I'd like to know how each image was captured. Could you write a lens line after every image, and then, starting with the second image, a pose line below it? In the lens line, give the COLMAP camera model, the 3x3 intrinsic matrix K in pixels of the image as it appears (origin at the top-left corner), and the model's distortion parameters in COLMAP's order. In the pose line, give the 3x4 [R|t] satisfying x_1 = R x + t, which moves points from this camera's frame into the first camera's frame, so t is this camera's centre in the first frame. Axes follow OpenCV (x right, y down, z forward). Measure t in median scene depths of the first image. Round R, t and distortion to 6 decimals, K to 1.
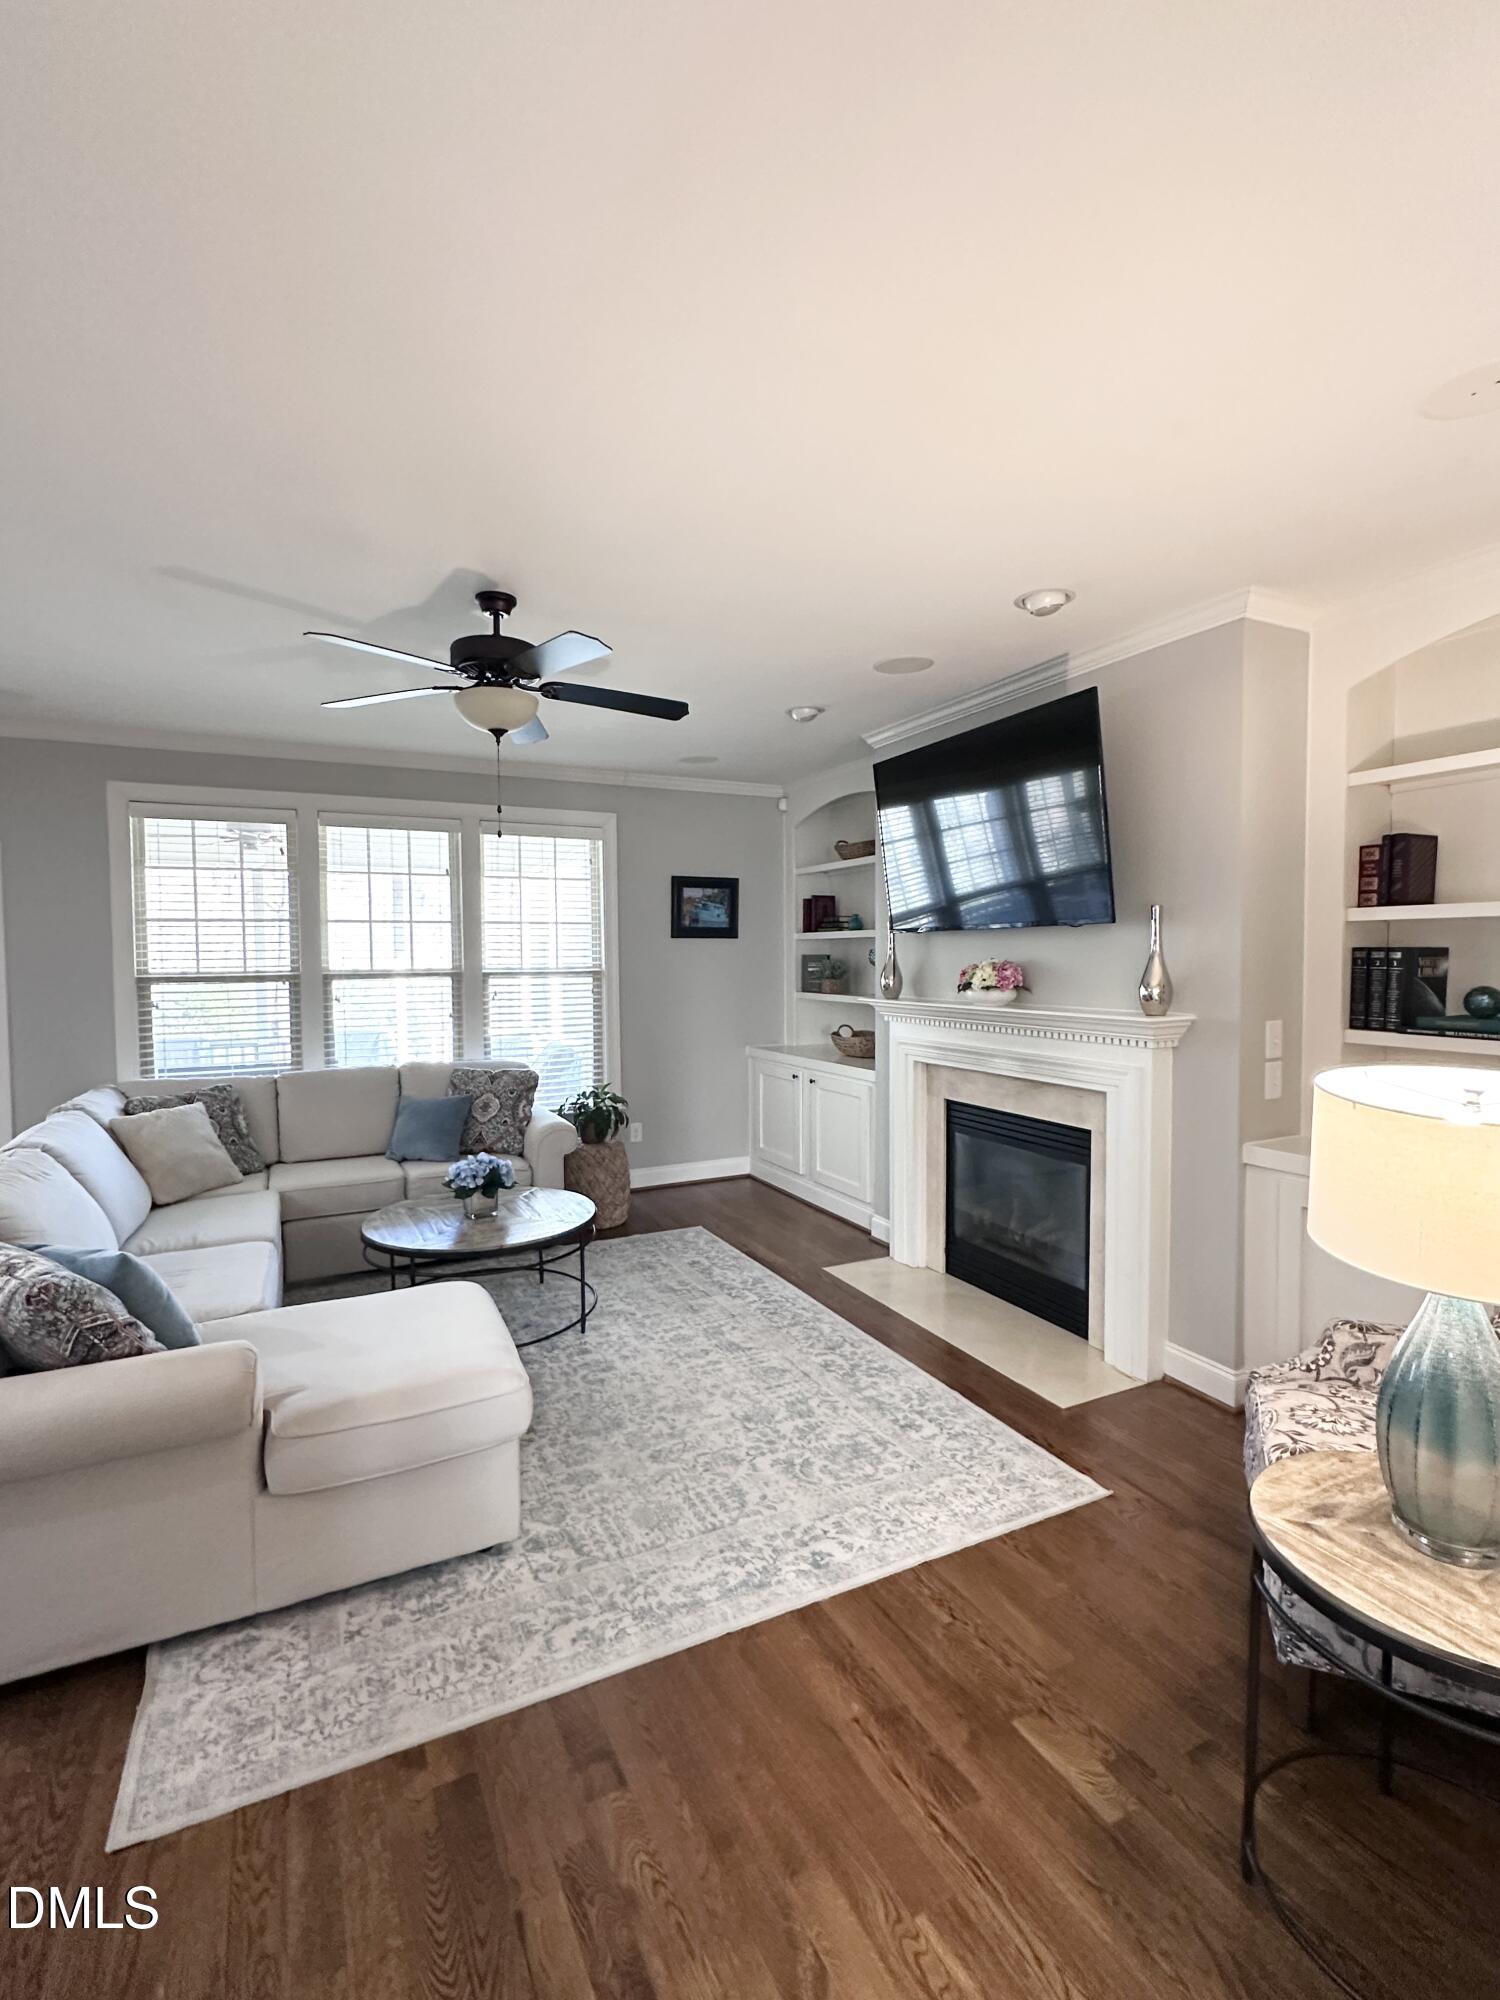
lens RADIAL K [[927.7, 0, 753.1], [0, 927.7, 995.5], [0, 0, 1]] dist [-0.003815, 0.001133]
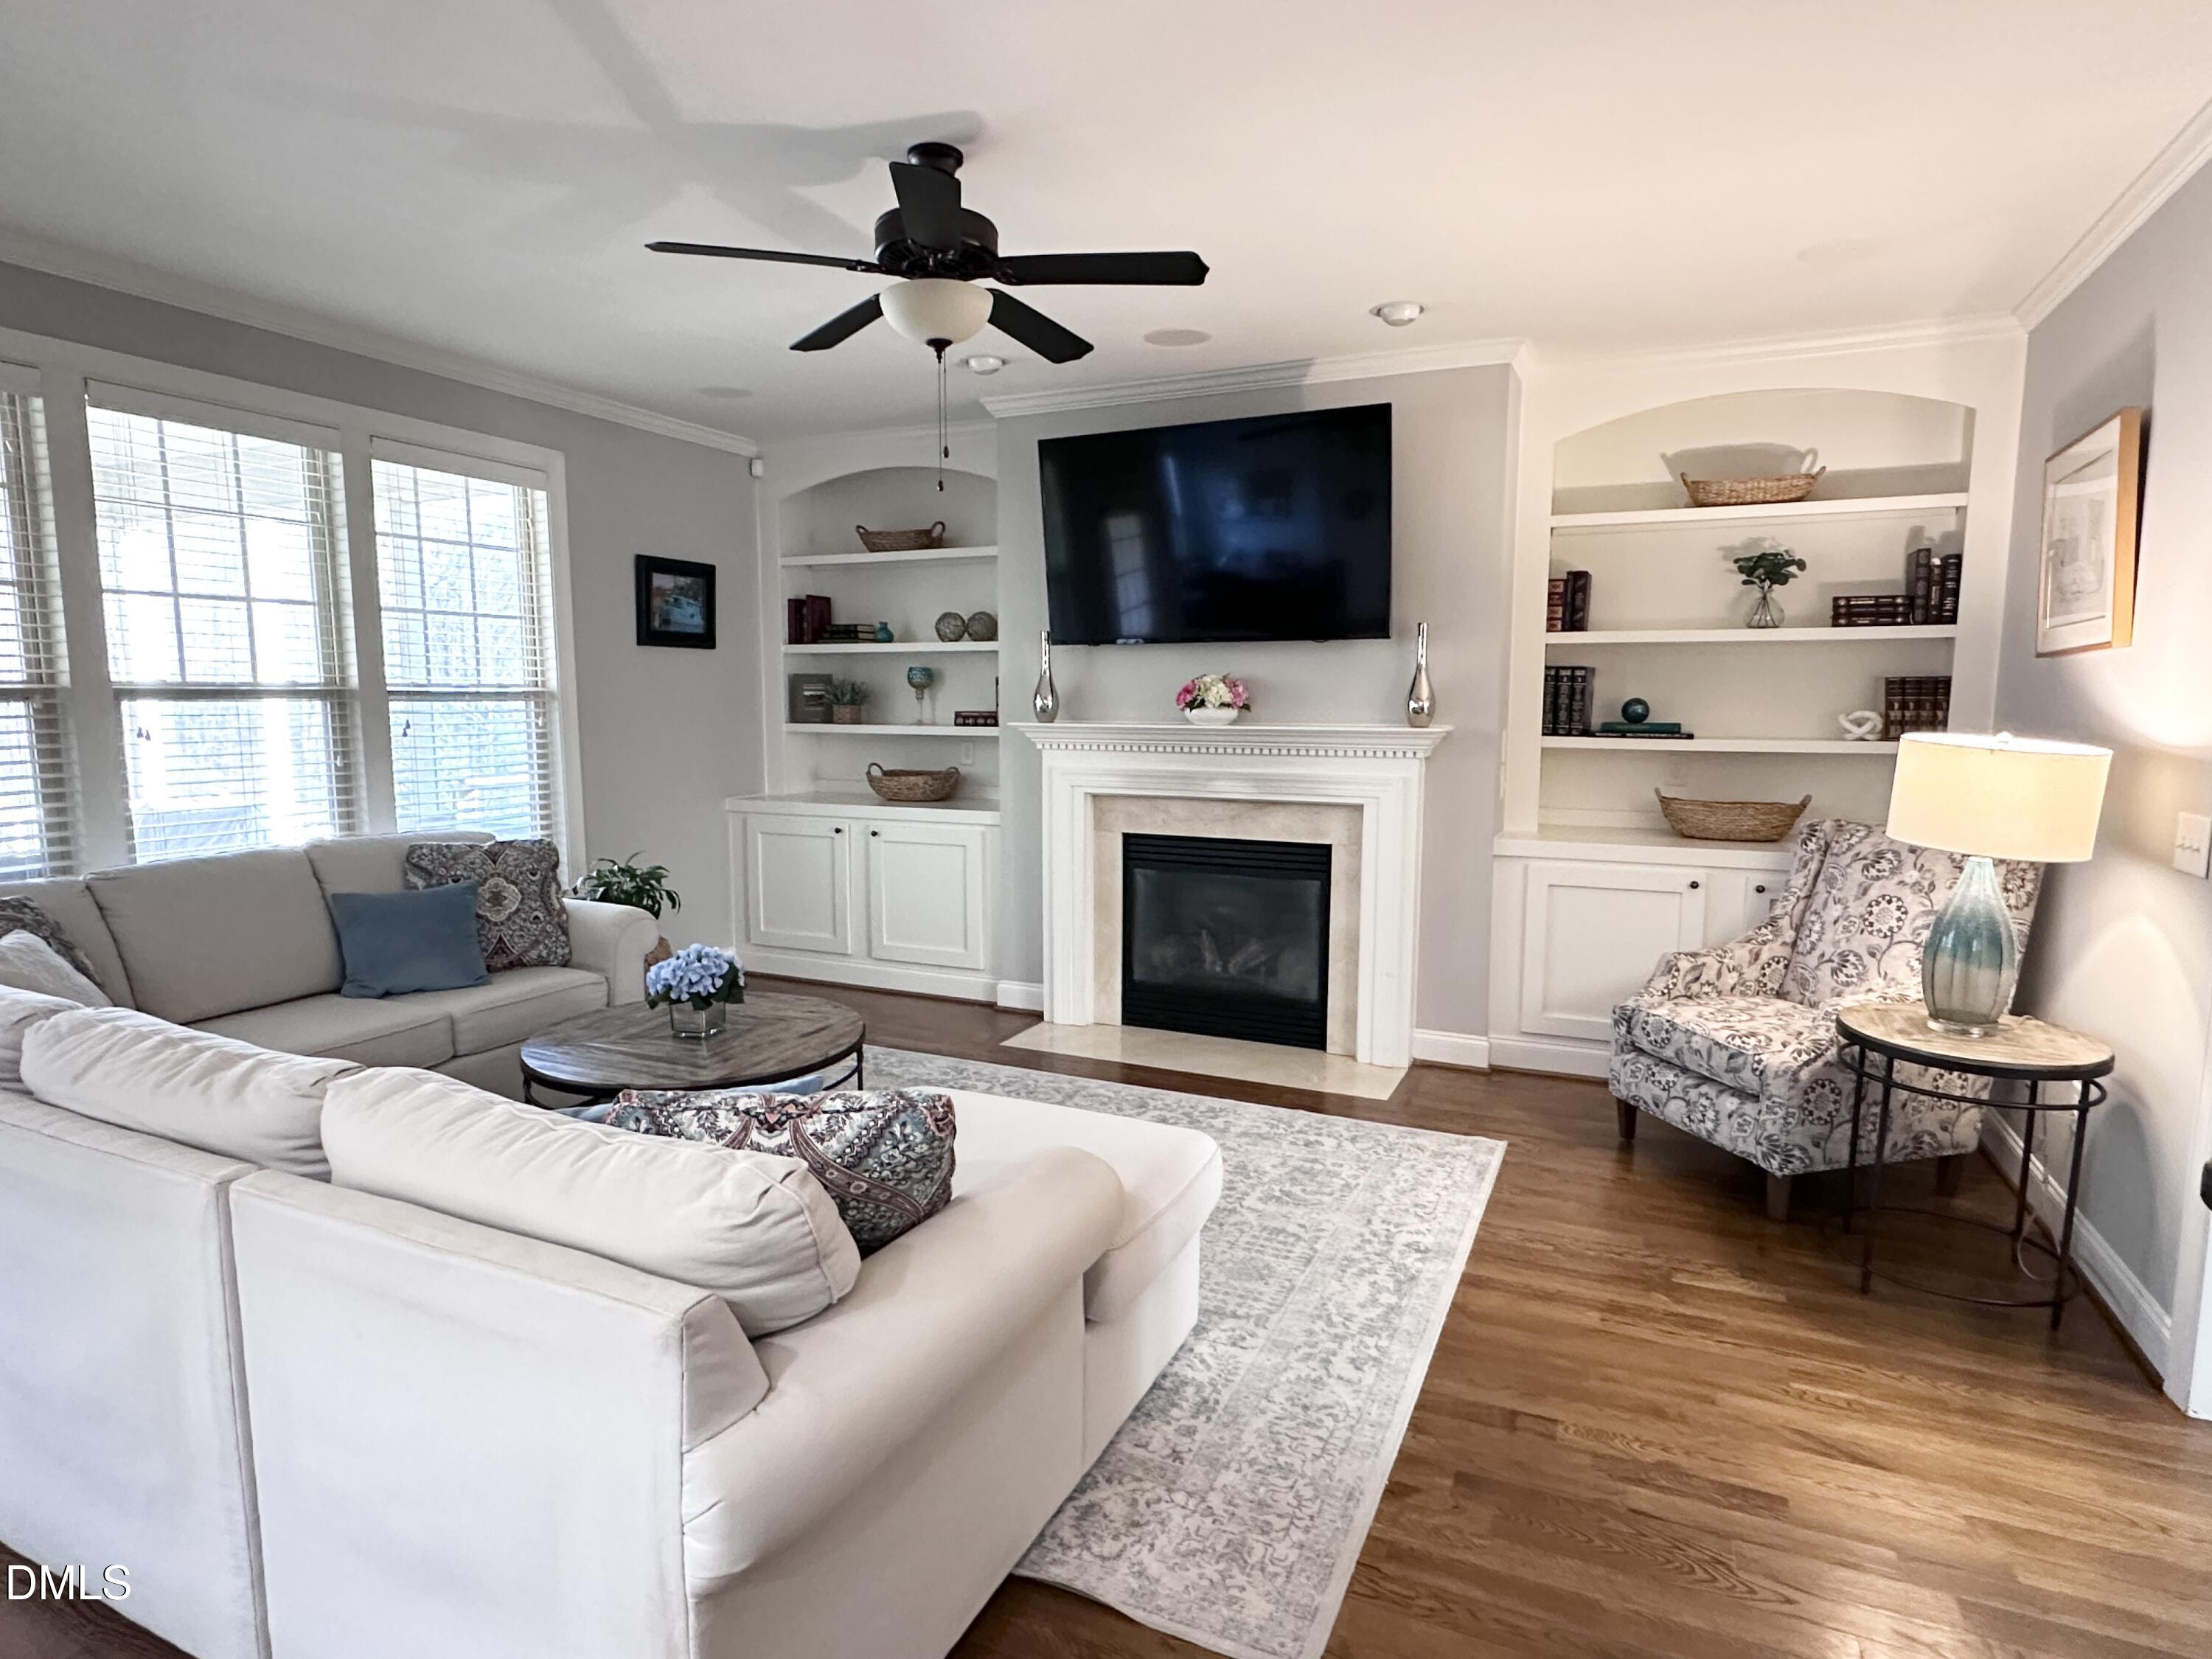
lens RADIAL K [[1202.2, 0, 1101.0], [0, 1202.2, 834.3], [0, 0, 1]] dist [-0.004219, 0.000296]
pose [[0.782054, -0.064252, 0.619889, -0.537552], [0.019464, 0.996704, 0.078753, 0.021129], [-0.622906, -0.049524, 0.780727, 0.106922]]
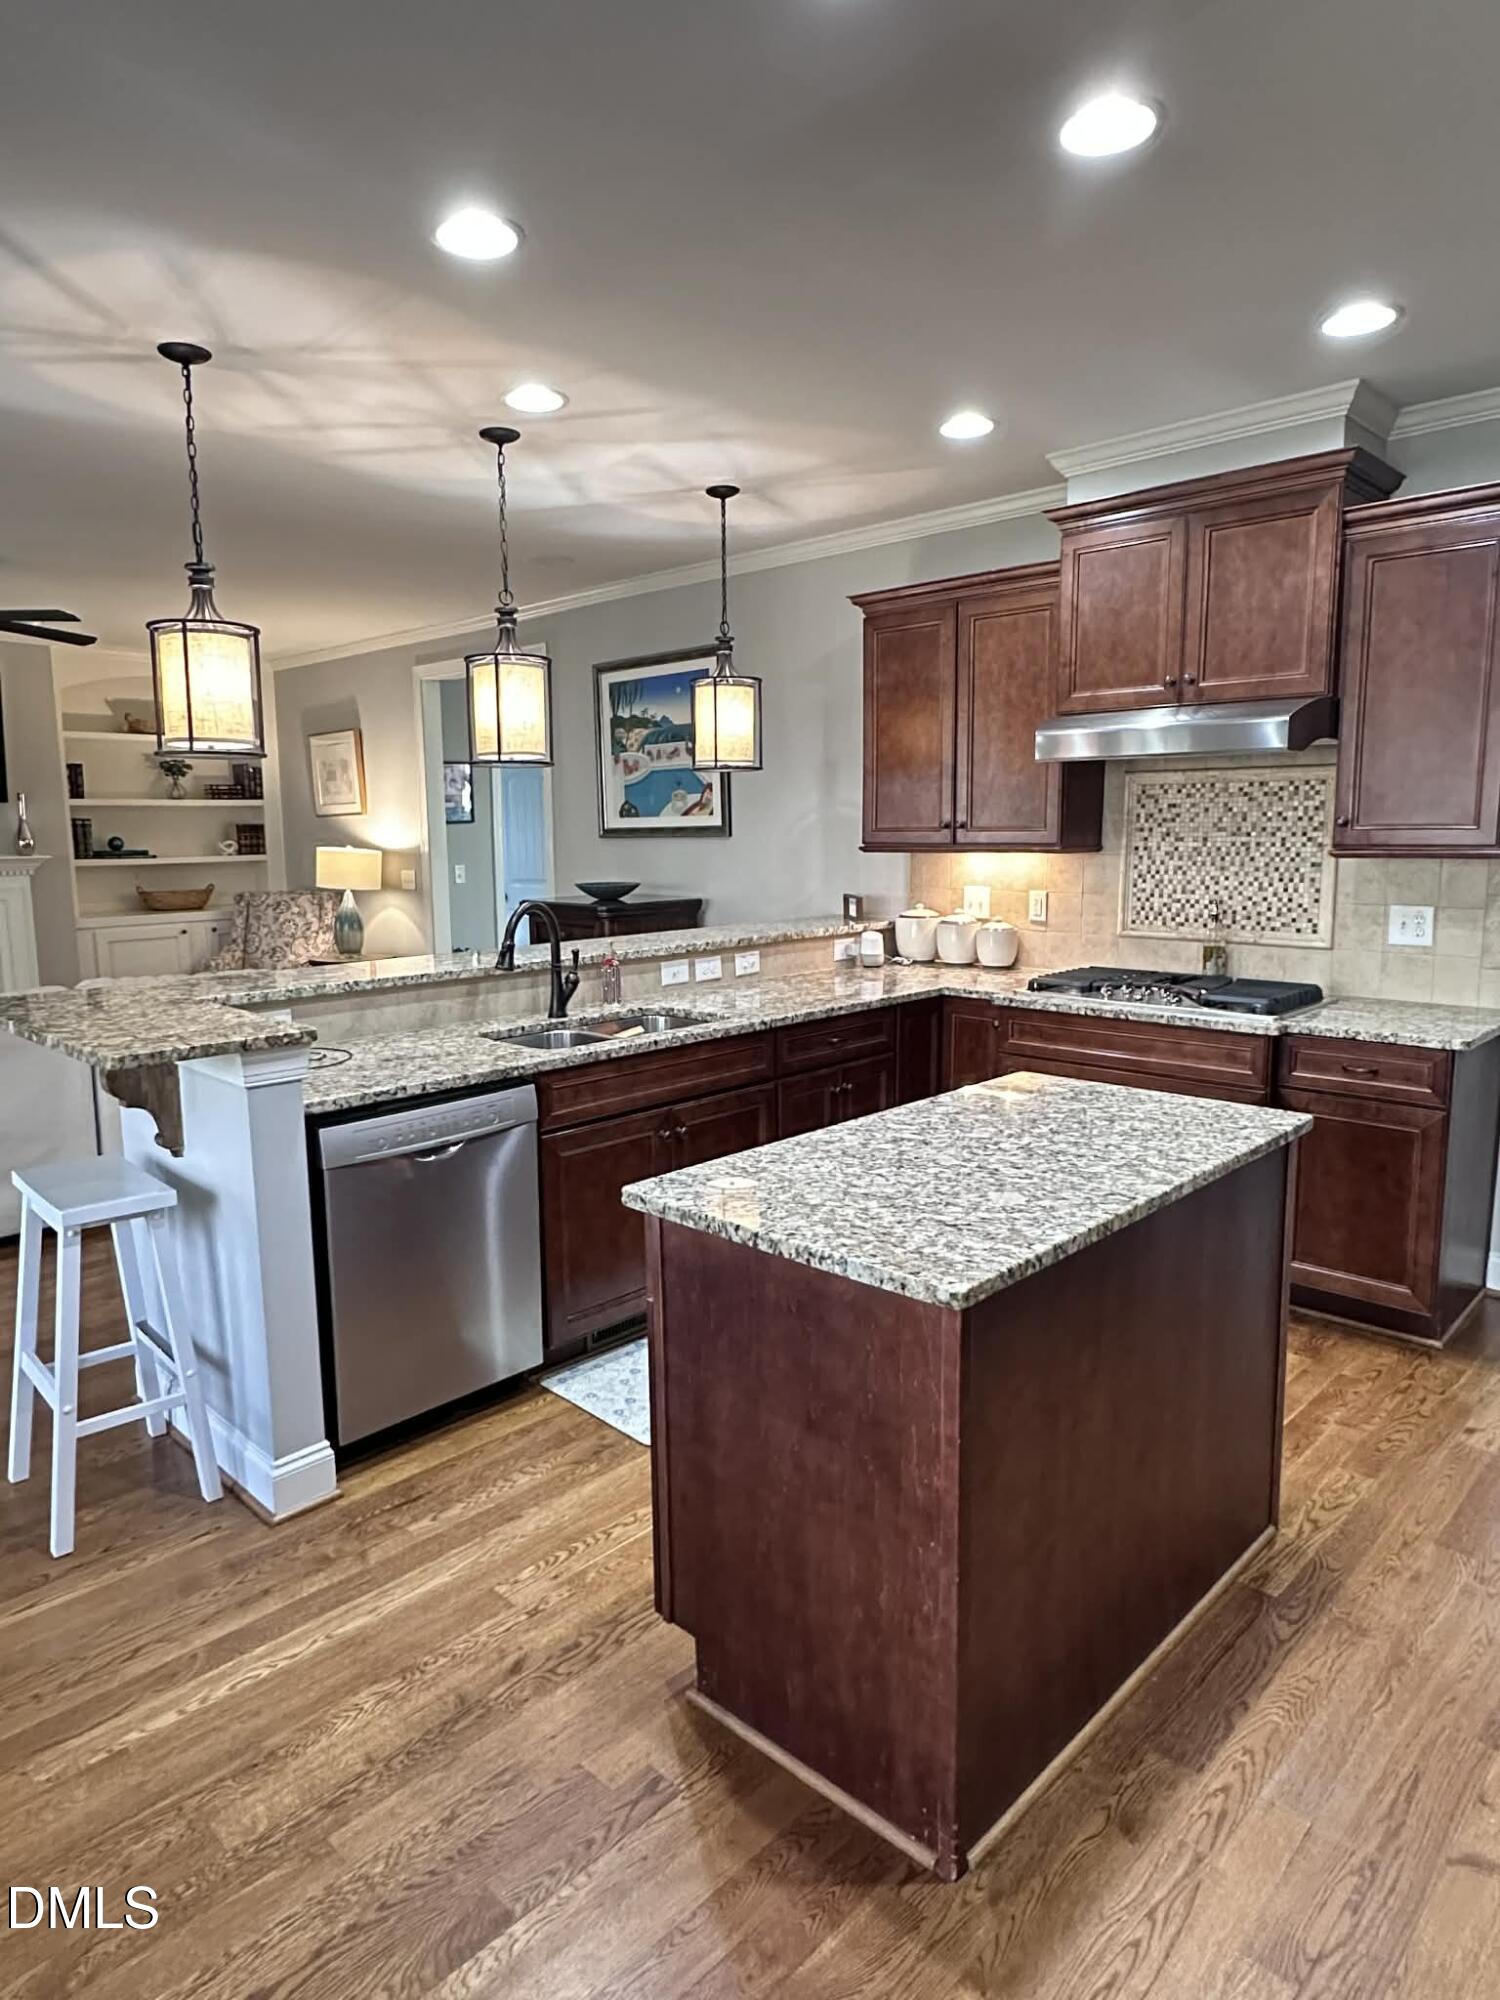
lens RADIAL K [[1197.5, 0, 746.6], [0, 1197.5, 996.3], [0, 0, 1]] dist [0.001579, 0.001683]
pose [[-0.327463, -0.124717, 0.936597, -1.668080], [0.051152, 0.987457, 0.149374, 0.011159], [-0.943478, 0.096823, -0.316976, 0.341182]]
